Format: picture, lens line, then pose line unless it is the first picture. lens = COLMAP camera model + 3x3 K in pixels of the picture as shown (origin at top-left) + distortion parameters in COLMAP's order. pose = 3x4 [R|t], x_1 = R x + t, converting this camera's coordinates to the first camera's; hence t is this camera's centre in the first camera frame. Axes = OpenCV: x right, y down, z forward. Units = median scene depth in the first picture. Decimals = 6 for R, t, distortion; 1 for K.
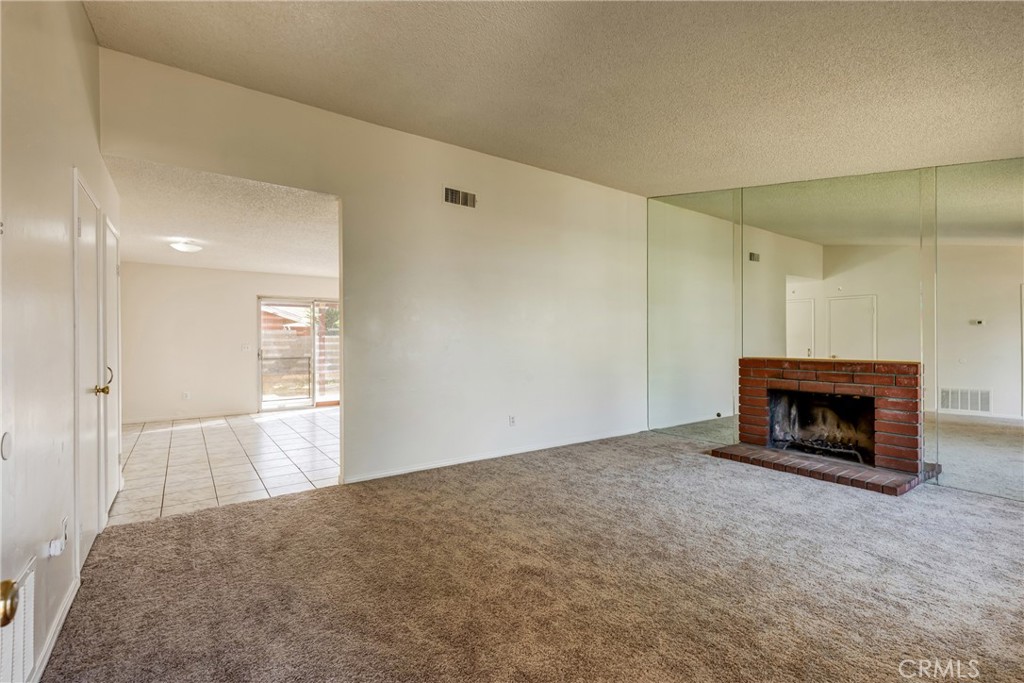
lens RADIAL K [[460.6, 0, 512.2], [0, 460.6, 341.9], [0, 0, 1]] dist [0.013170, -0.000954]
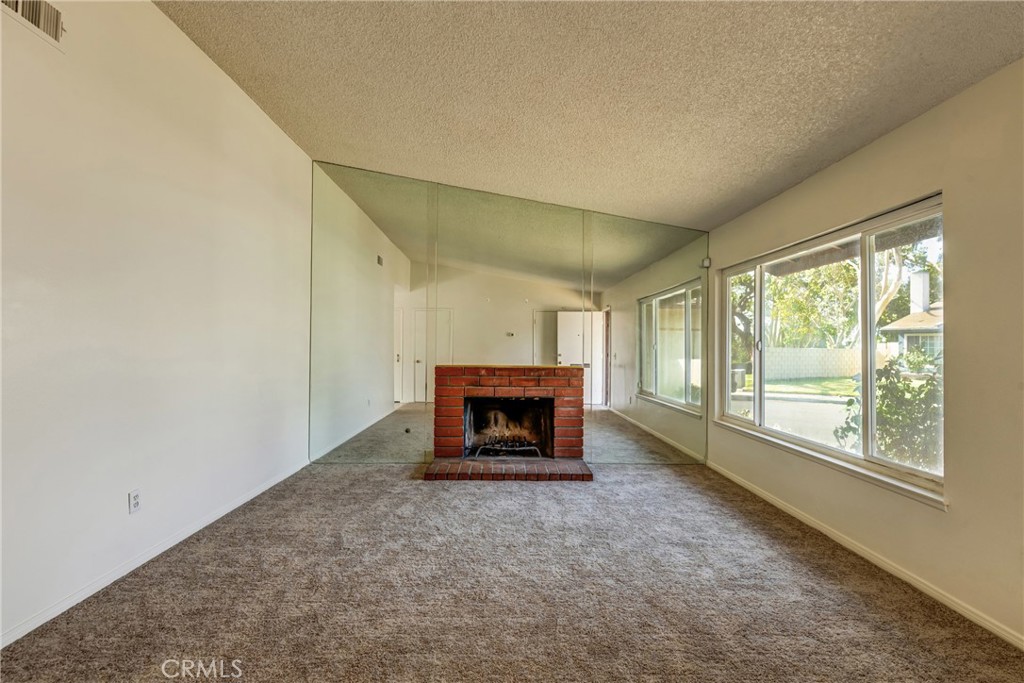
lens RADIAL K [[460.6, 0, 511.2], [0, 460.6, 343.0], [0, 0, 1]] dist [0.013170, -0.000954]
pose [[0.567999, 0.014388, 0.822903, -0.221500], [-0.007979, 0.999896, -0.011975, -0.001889], [-0.822990, 0.000236, 0.568055, 0.434872]]
